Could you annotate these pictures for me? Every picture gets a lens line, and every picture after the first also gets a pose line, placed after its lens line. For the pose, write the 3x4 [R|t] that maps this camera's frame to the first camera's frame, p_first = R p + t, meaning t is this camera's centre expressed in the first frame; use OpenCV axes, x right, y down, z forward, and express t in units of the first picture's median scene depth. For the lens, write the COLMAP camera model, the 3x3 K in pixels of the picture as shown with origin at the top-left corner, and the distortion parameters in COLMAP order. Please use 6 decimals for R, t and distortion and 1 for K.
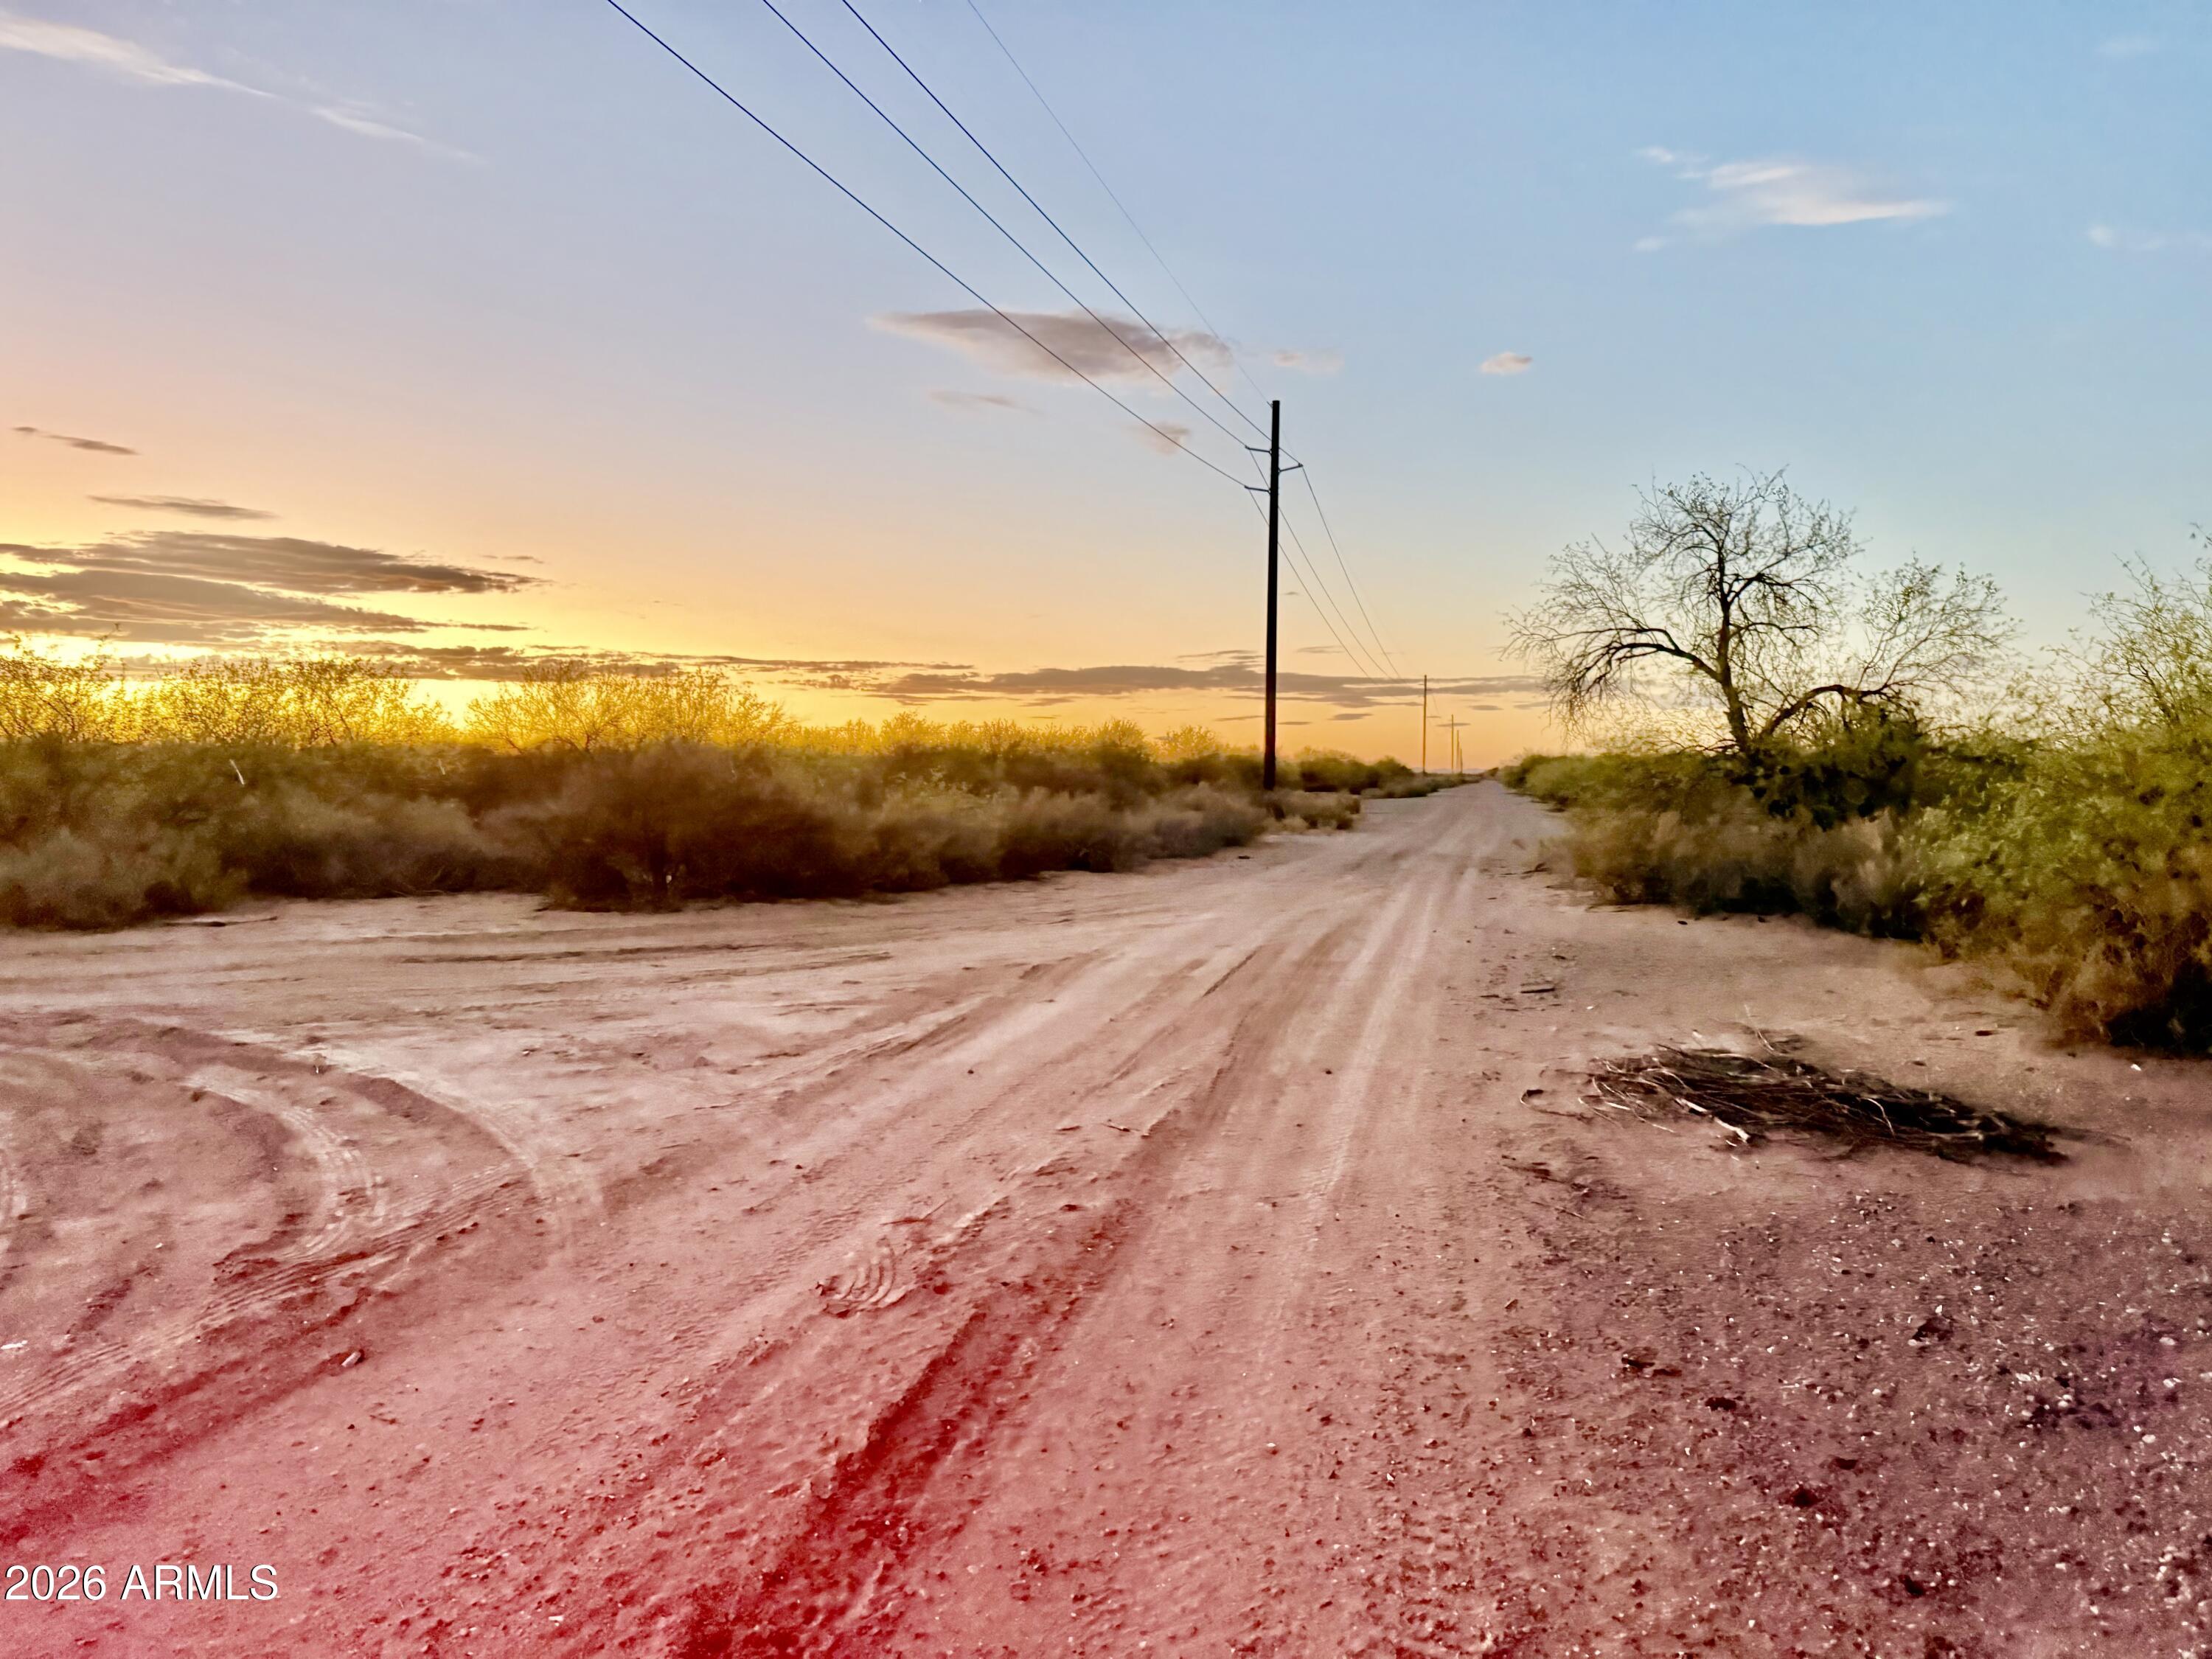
lens RADIAL K [[1614.6, 0, 1179.2], [0, 1614.6, 808.2], [0, 0, 1]] dist [0.097499, -0.118326]
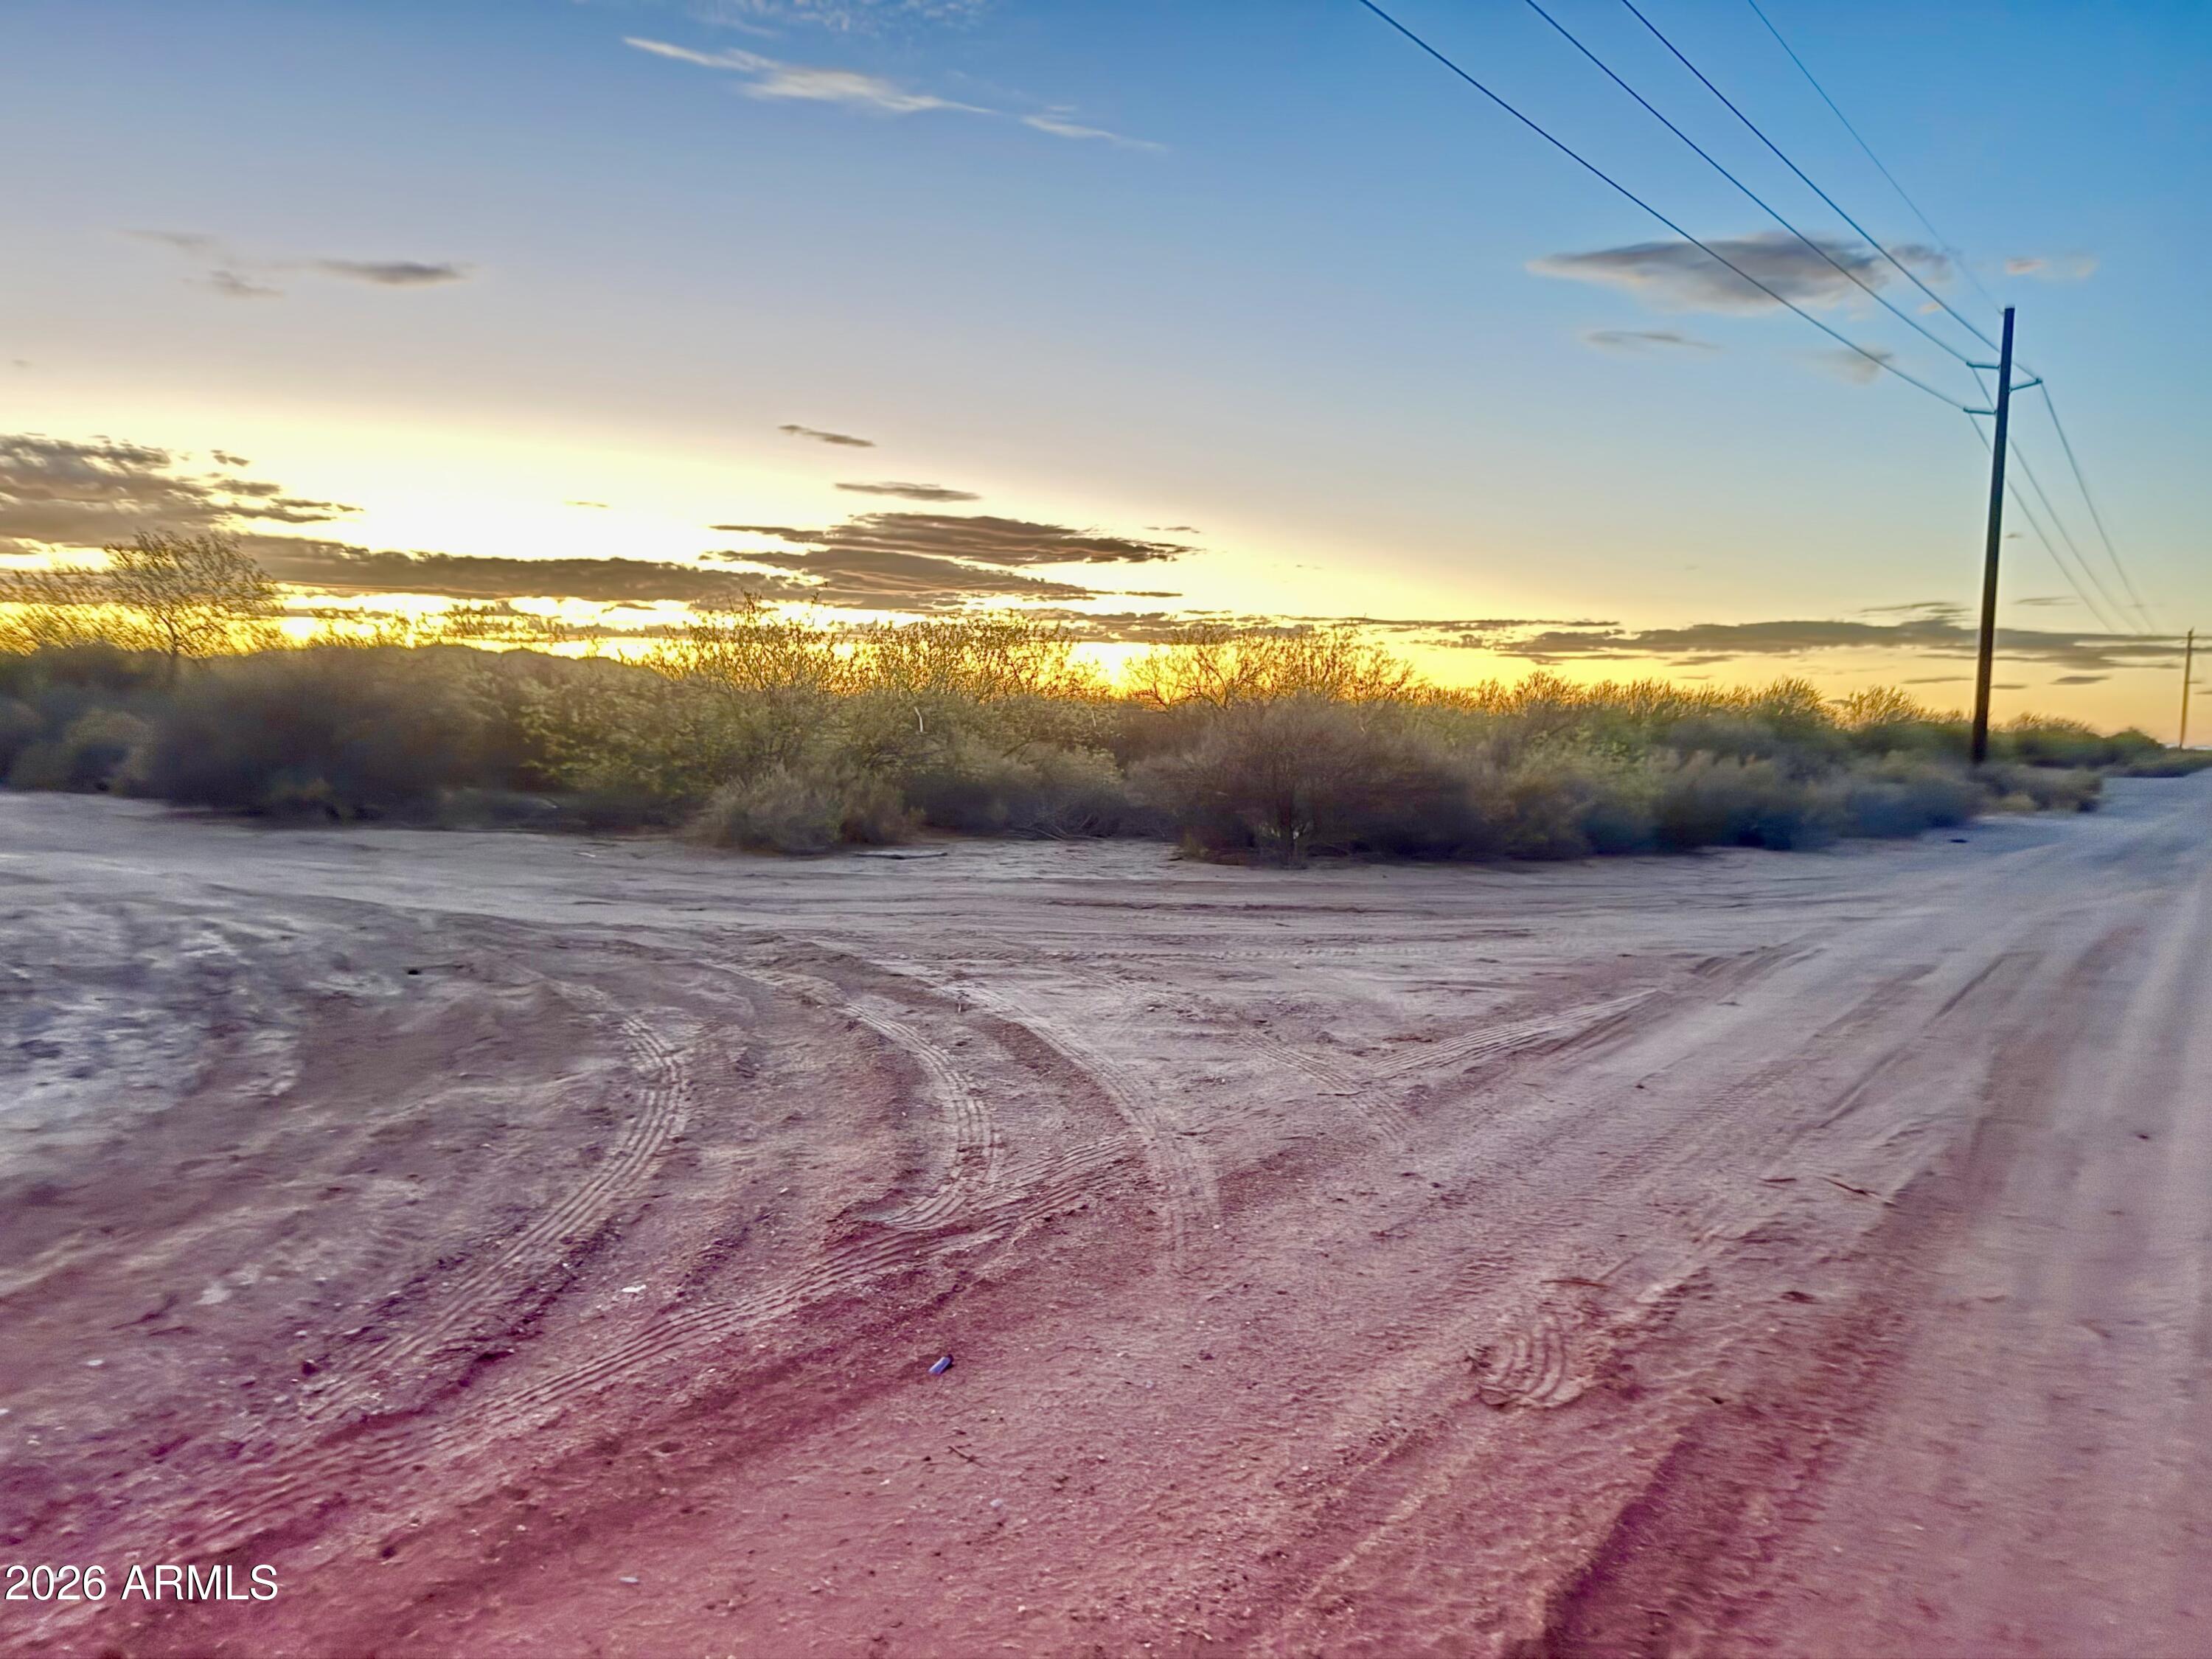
lens RADIAL K [[1527.7, 0, 1106.0], [0, 1527.7, 829.5], [0, 0, 1]] dist [0.165268, -0.261504]
pose [[0.909427, 0.044623, -0.413463, -0.052011], [-0.030130, 0.998684, 0.041511, 0.007429], [0.414771, -0.025293, 0.909574, 0.163040]]
